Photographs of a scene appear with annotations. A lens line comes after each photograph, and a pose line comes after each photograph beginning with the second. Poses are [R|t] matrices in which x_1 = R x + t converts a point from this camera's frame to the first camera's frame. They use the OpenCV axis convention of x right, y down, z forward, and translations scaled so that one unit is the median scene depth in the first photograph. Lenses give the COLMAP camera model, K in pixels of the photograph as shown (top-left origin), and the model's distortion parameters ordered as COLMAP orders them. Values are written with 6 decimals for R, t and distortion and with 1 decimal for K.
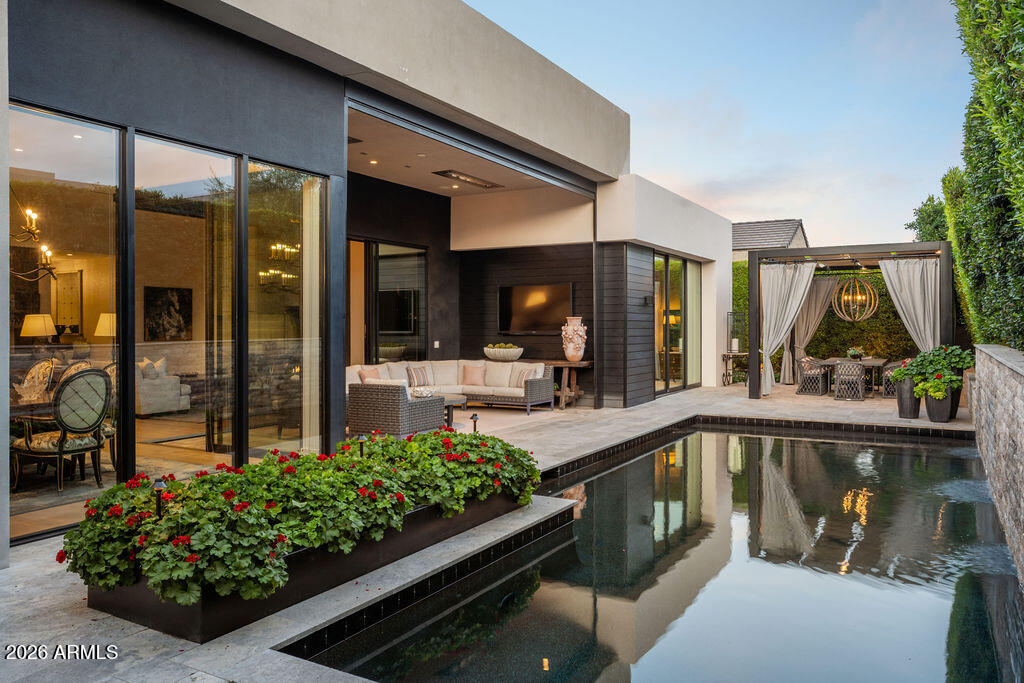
lens RADIAL K [[754.6, 0, 512.0], [0, 754.6, 341.5], [0, 0, 1]] dist [-0.007722, -0.000697]
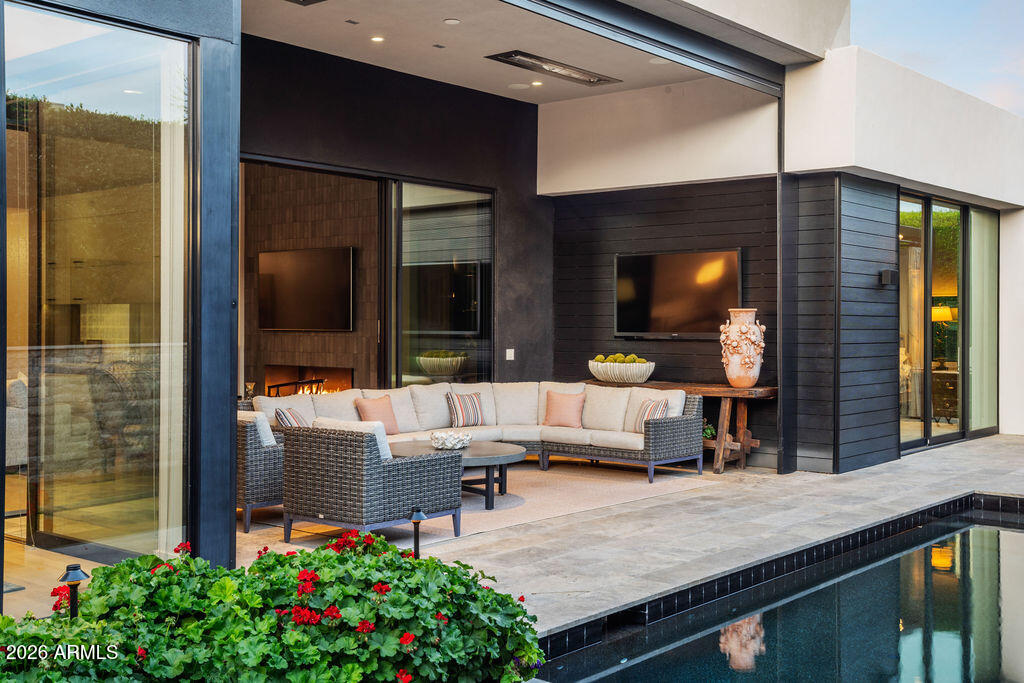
lens RADIAL K [[1148.6, 0, 491.1], [0, 1148.6, 341.9], [0, 0, 1]] dist [0.032447, 0.039834]
pose [[0.982943, 0.008702, -0.183703, 0.055853], [-0.009407, 0.999951, -0.002969, -0.003193], [0.183669, 0.004646, 0.982977, 0.124415]]
